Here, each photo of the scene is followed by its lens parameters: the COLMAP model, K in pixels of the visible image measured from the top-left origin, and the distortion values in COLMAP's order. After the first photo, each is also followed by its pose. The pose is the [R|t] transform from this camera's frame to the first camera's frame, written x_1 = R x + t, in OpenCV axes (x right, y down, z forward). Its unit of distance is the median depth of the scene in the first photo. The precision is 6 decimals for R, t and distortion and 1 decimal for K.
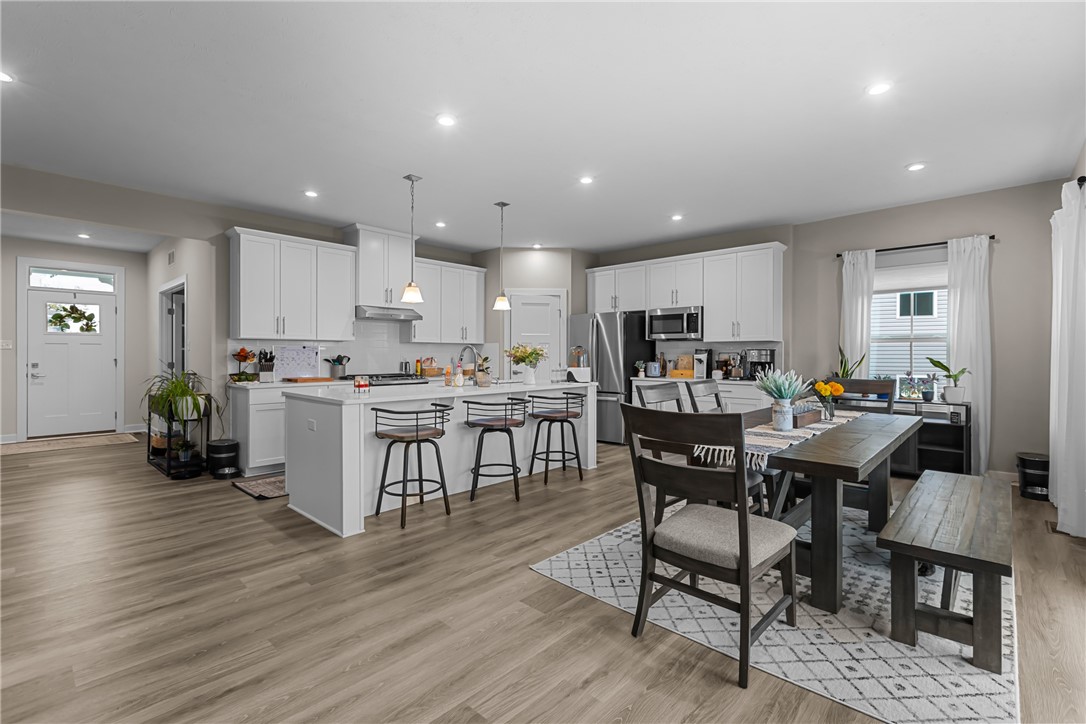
lens RADIAL K [[486.8, 0, 545.3], [0, 486.8, 358.7], [0, 0, 1]] dist [0.003502, 0.000163]
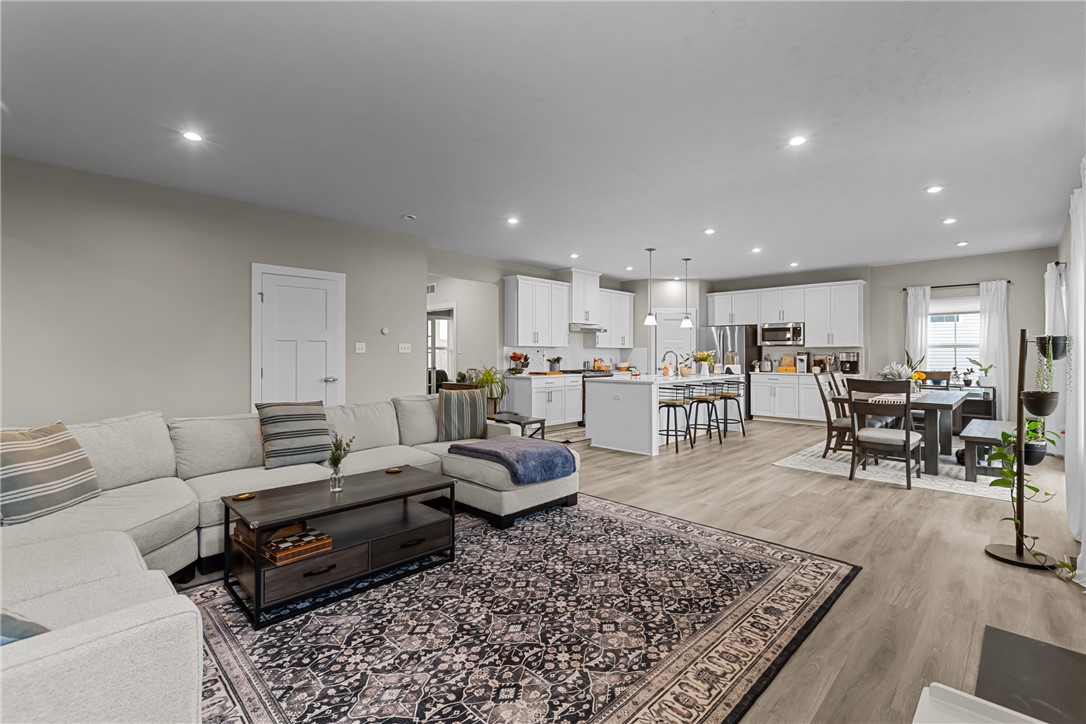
lens RADIAL K [[486.8, 0, 547.3], [0, 486.8, 356.8], [0, 0, 1]] dist [0.003502, 0.000163]
pose [[0.999884, -0.001572, -0.015170, -0.481848], [0.001488, 0.999983, -0.005594, 0.000939], [0.015178, 0.005571, 0.999869, -0.522396]]
